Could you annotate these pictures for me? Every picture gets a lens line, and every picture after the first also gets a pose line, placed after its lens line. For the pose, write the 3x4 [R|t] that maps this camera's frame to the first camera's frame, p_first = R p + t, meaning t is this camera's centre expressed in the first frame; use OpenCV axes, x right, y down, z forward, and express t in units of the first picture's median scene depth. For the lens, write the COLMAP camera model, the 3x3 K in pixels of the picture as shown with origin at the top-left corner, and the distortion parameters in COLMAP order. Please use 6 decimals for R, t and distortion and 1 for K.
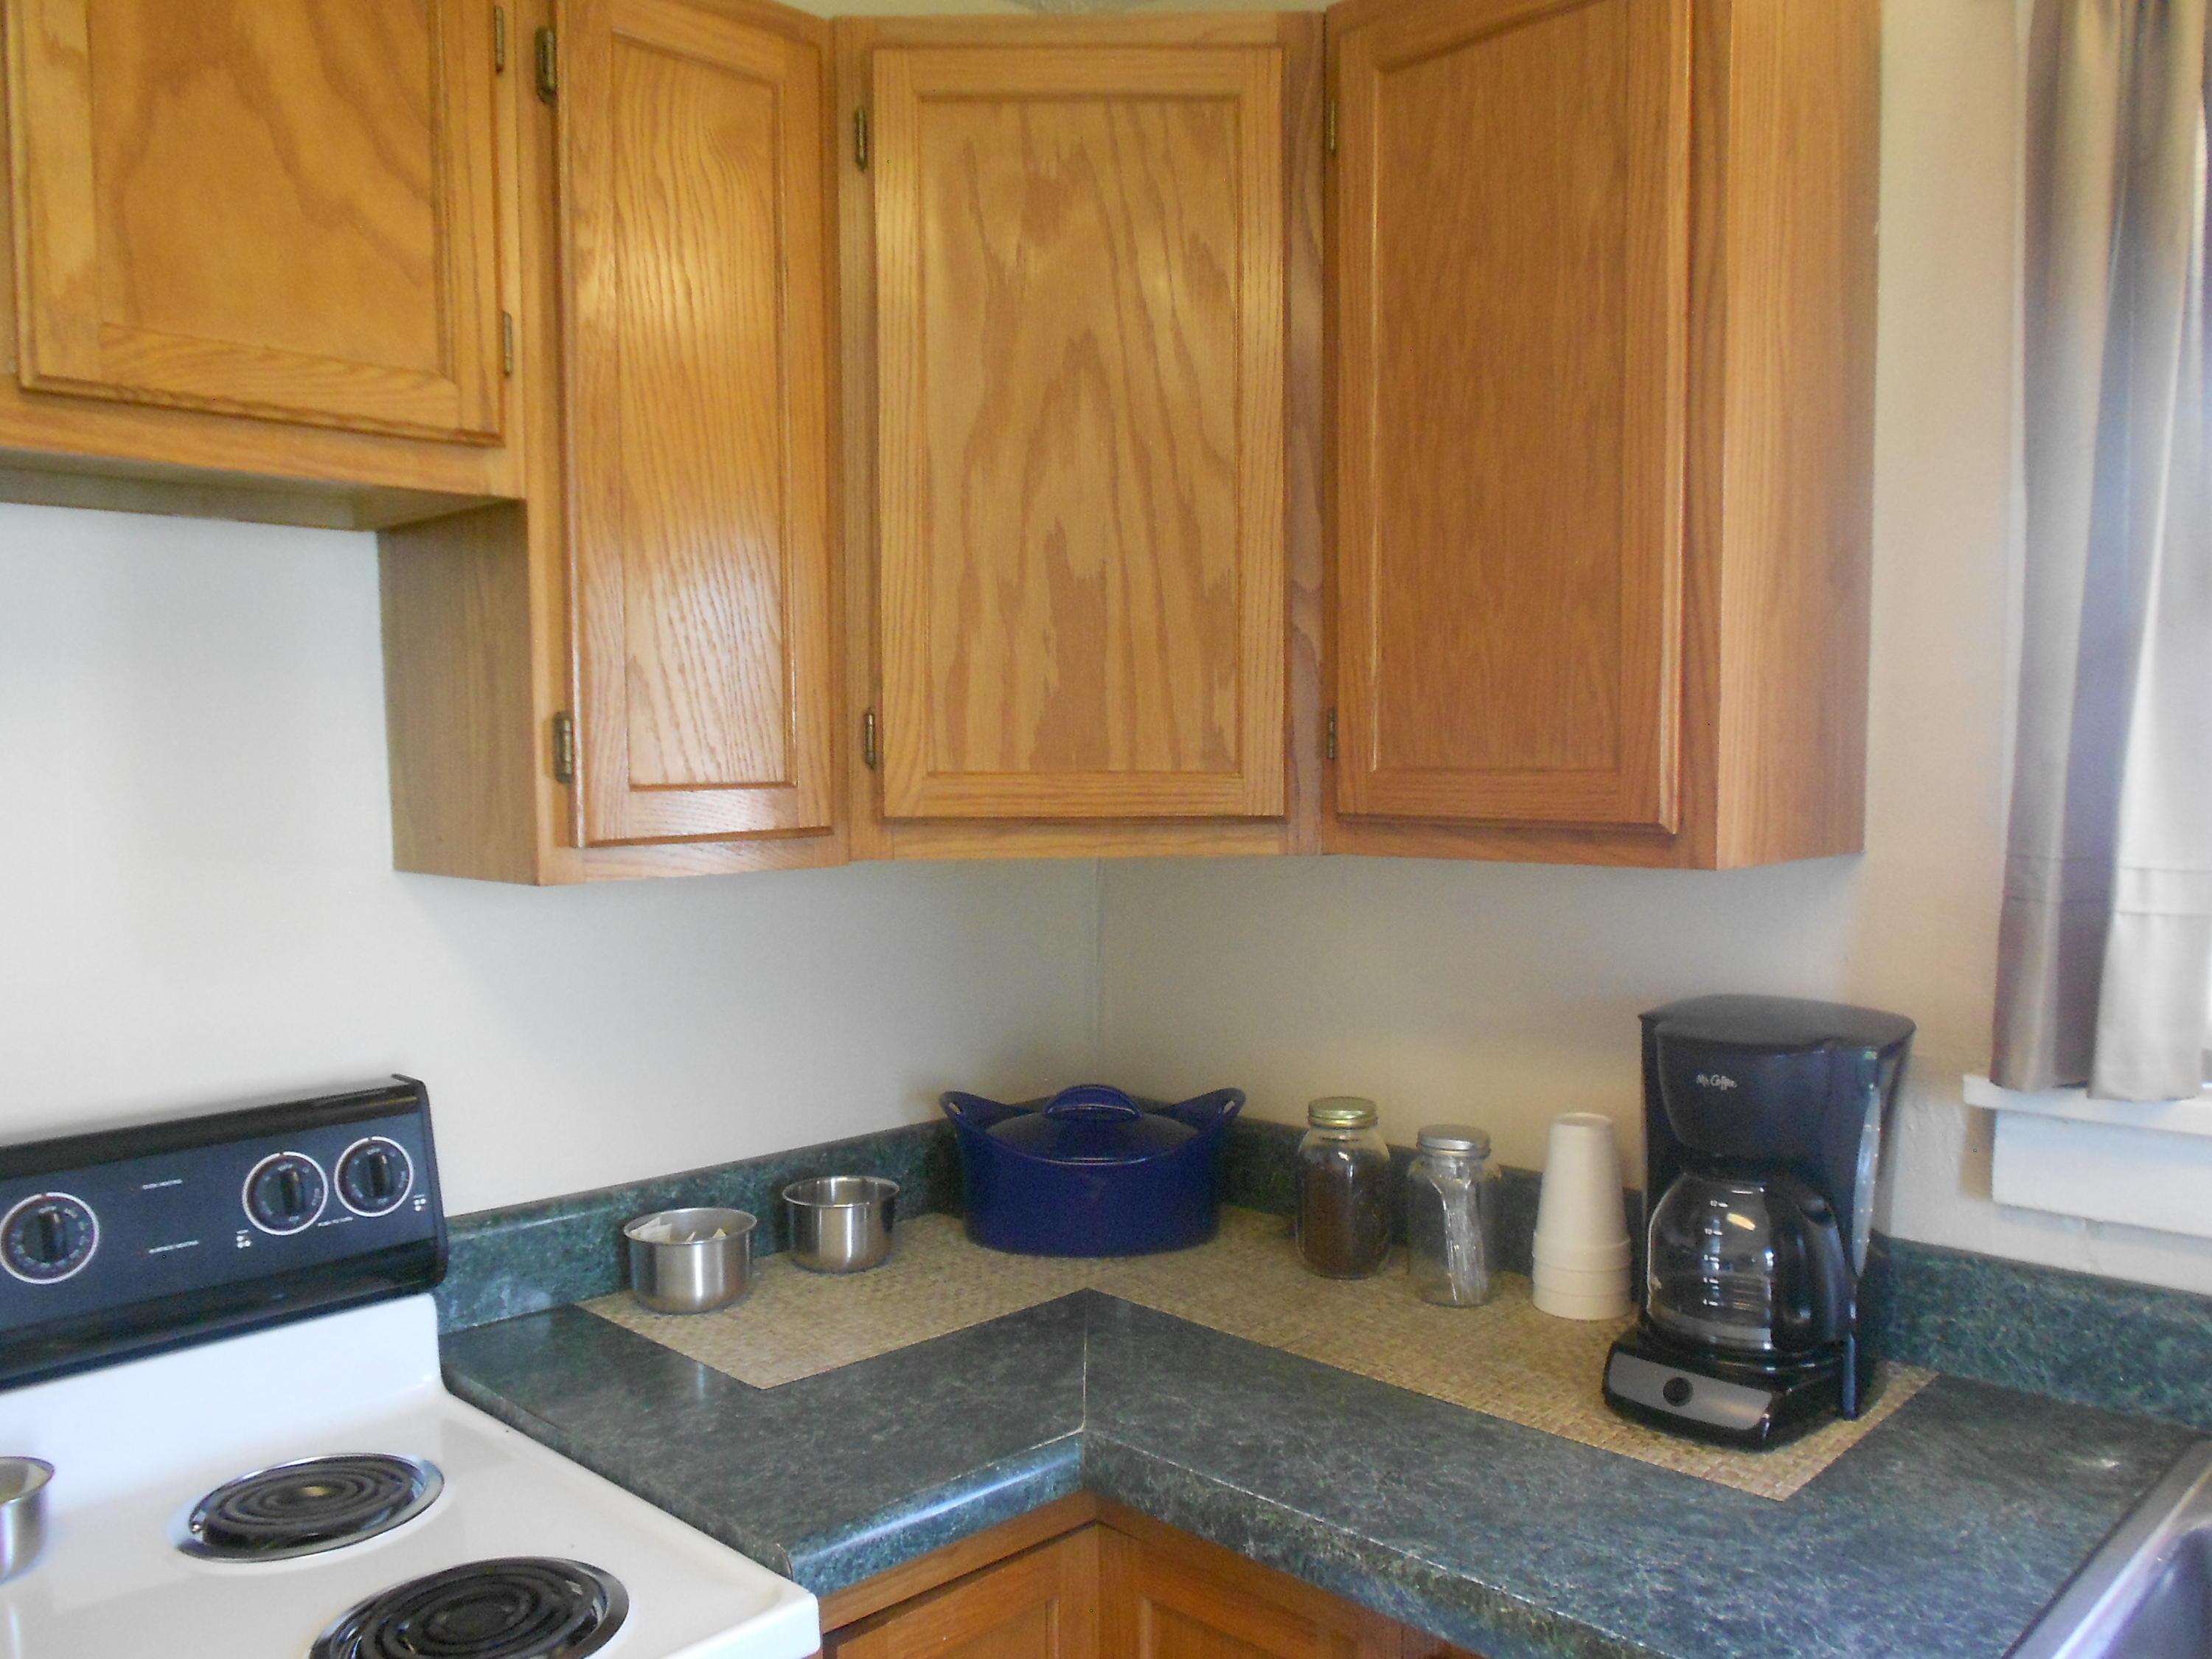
lens RADIAL K [[1721.2, 0, 1122.4], [0, 1721.2, 864.4], [0, 0, 1]] dist [0.000452, 0.002687]
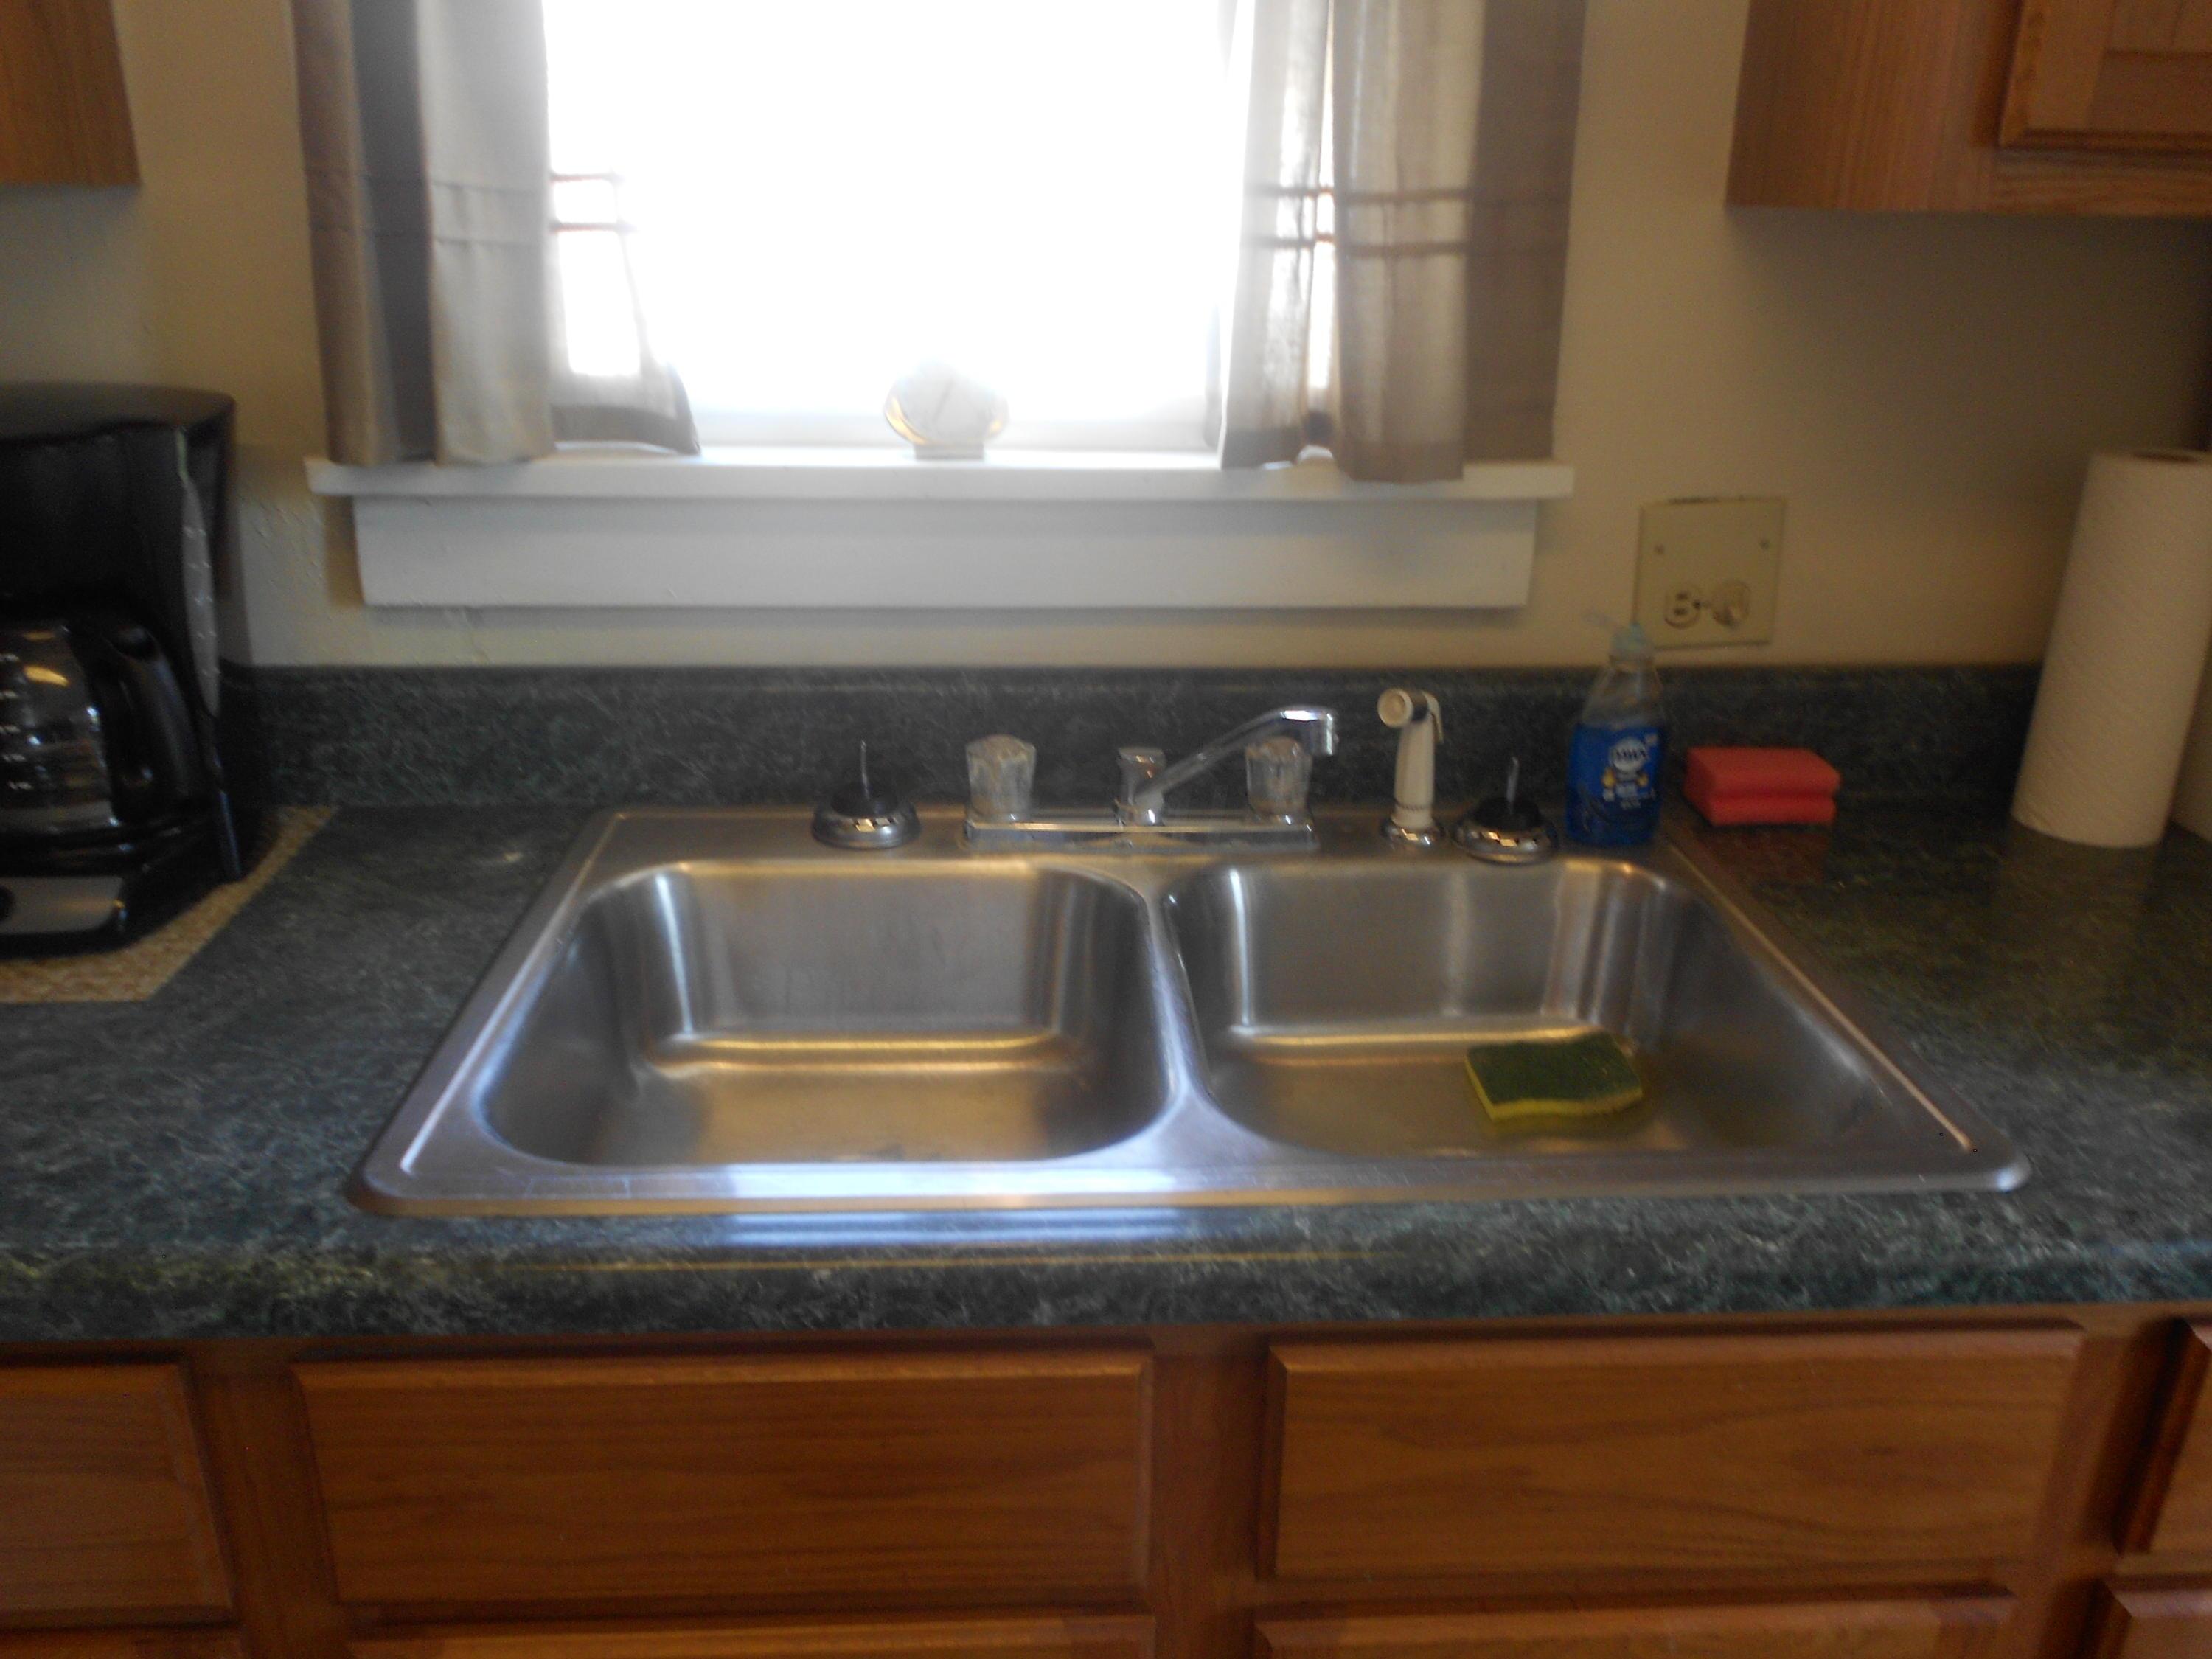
lens RADIAL K [[1721.2, 0, 1102.8], [0, 1721.2, 861.3], [0, 0, 1]] dist [0.000452, 0.002687]
pose [[0.681011, -0.246430, 0.689562, 0.127423], [0.024711, 0.948871, 0.314695, 0.054188], [-0.731856, -0.197272, 0.652282, 0.130535]]
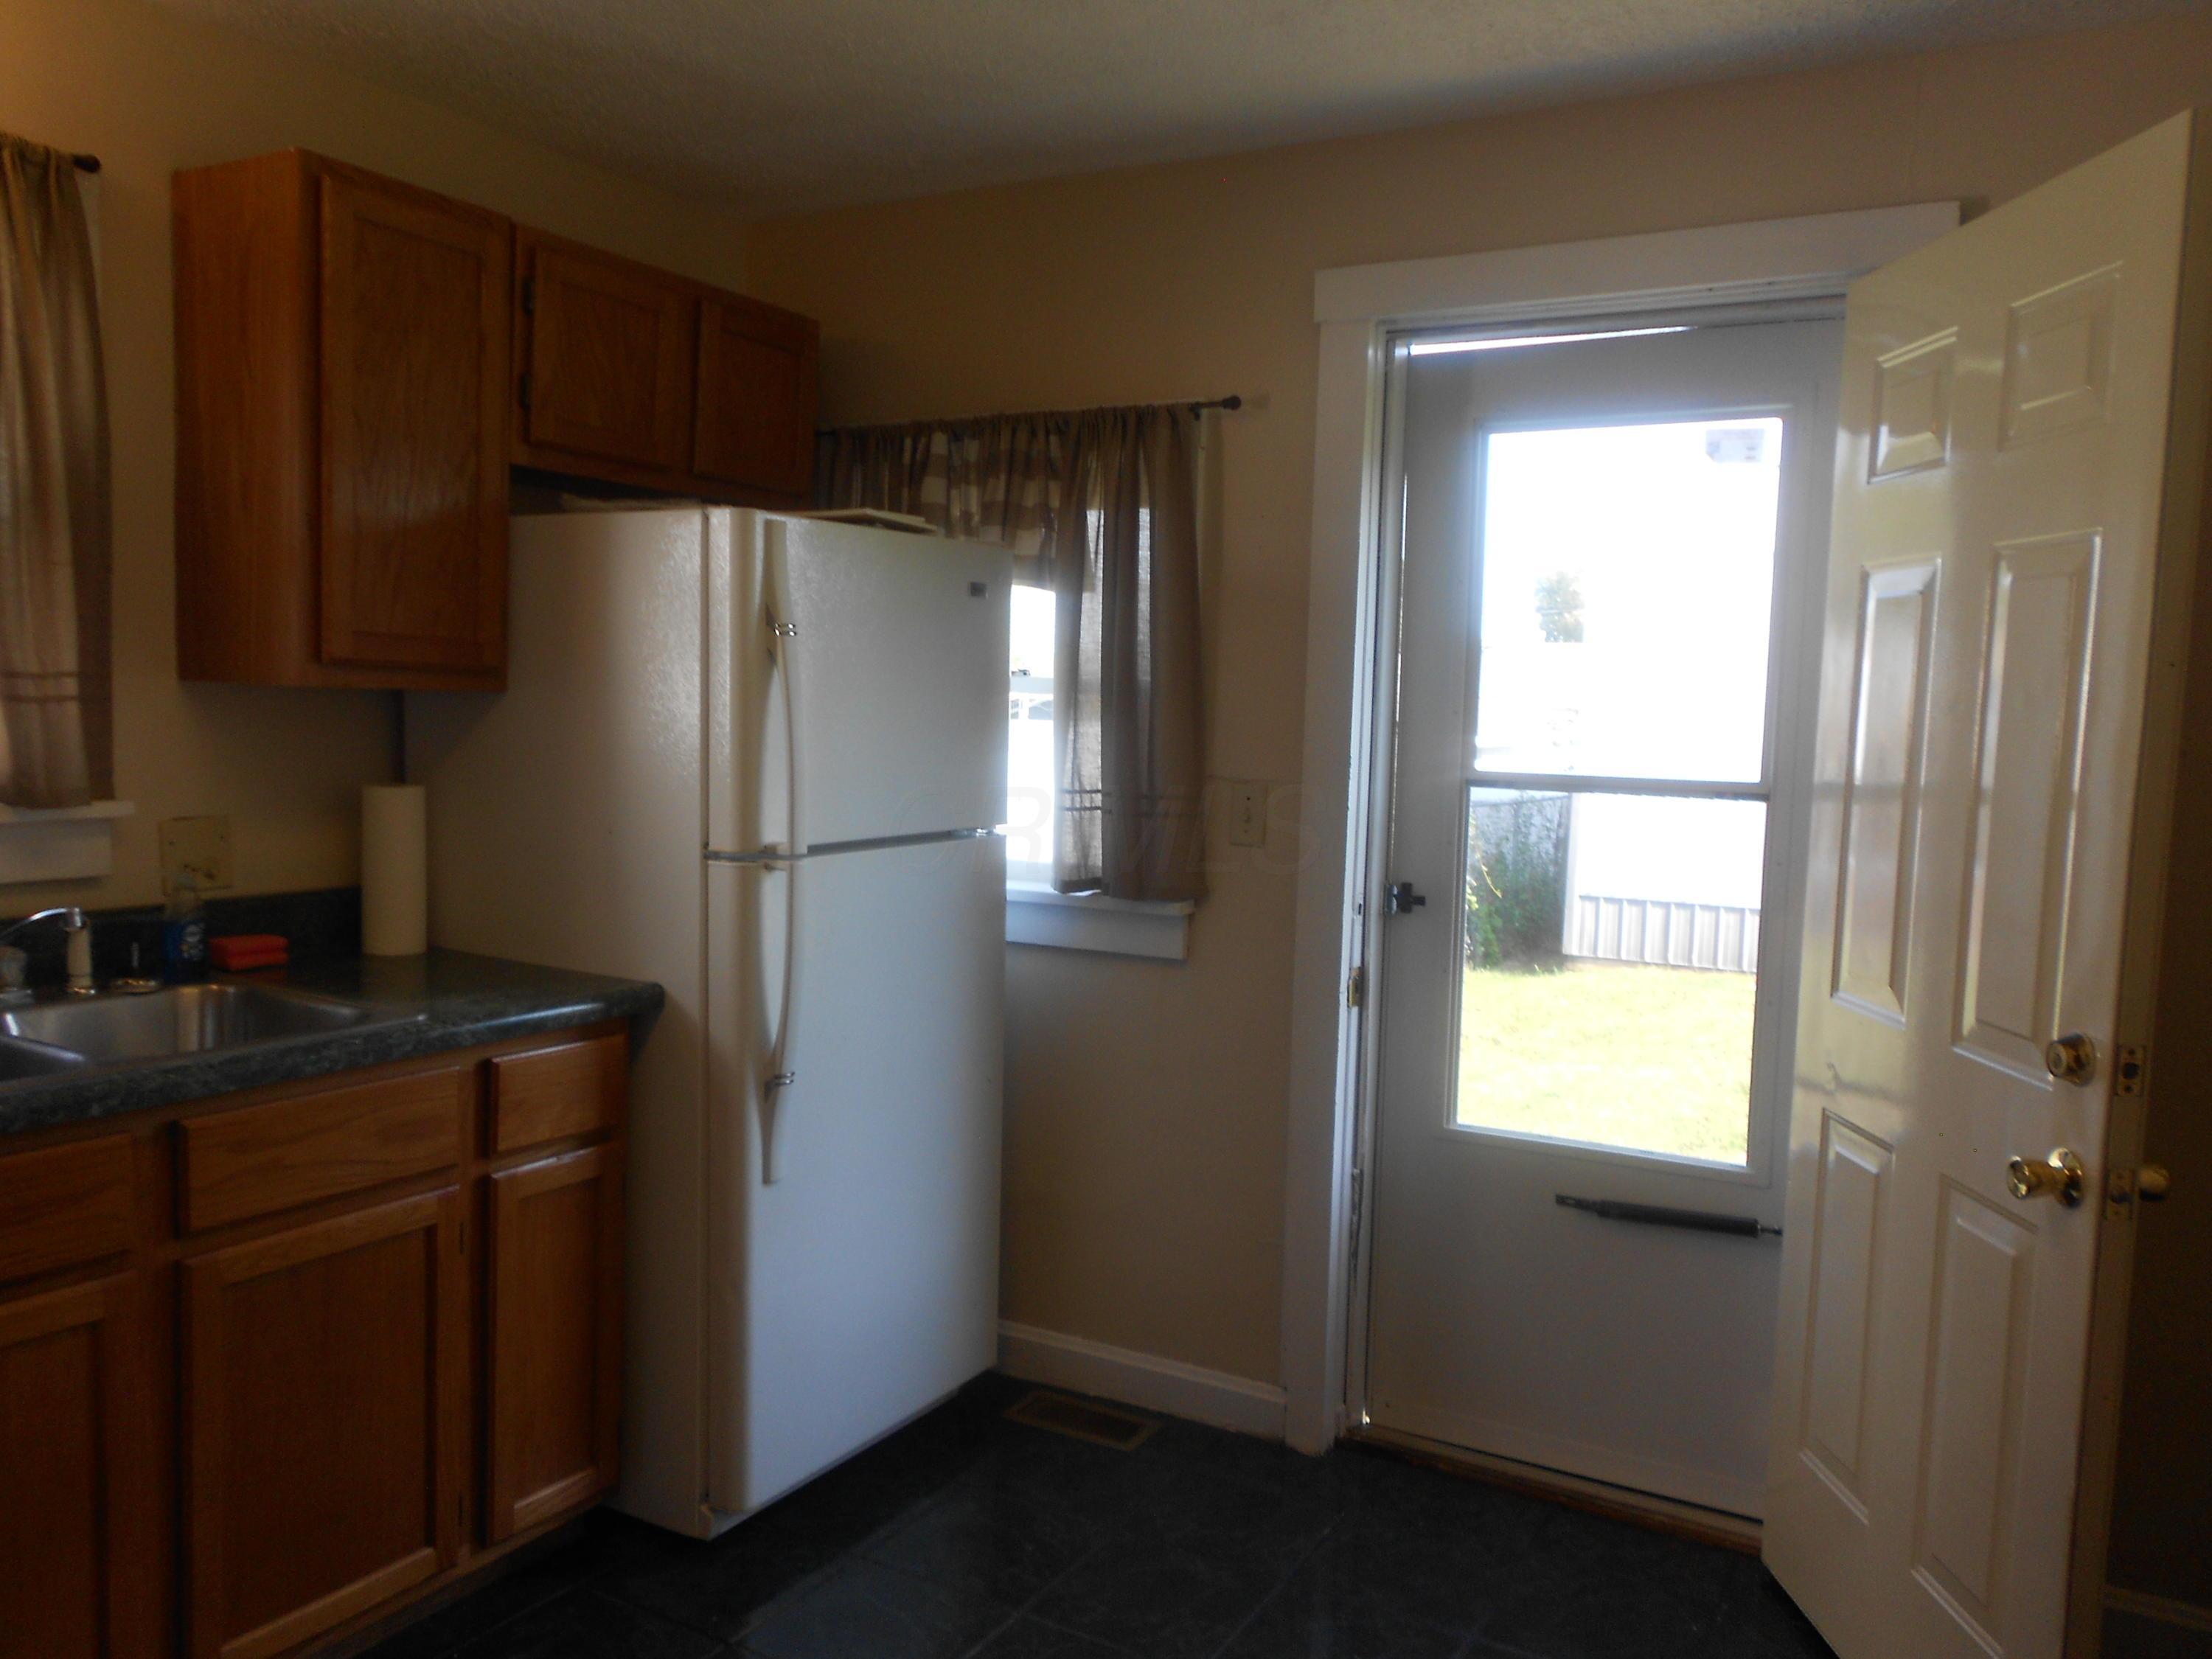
lens RADIAL K [[1721.2, 0, 1096.7], [0, 1721.2, 854.0], [0, 0, 1]] dist [0.000452, 0.002687]
pose [[-0.234019, -0.088872, 0.968162, -1.065345], [0.023029, 0.995027, 0.096905, 0.050578], [-0.971959, 0.044973, -0.230809, 0.008200]]
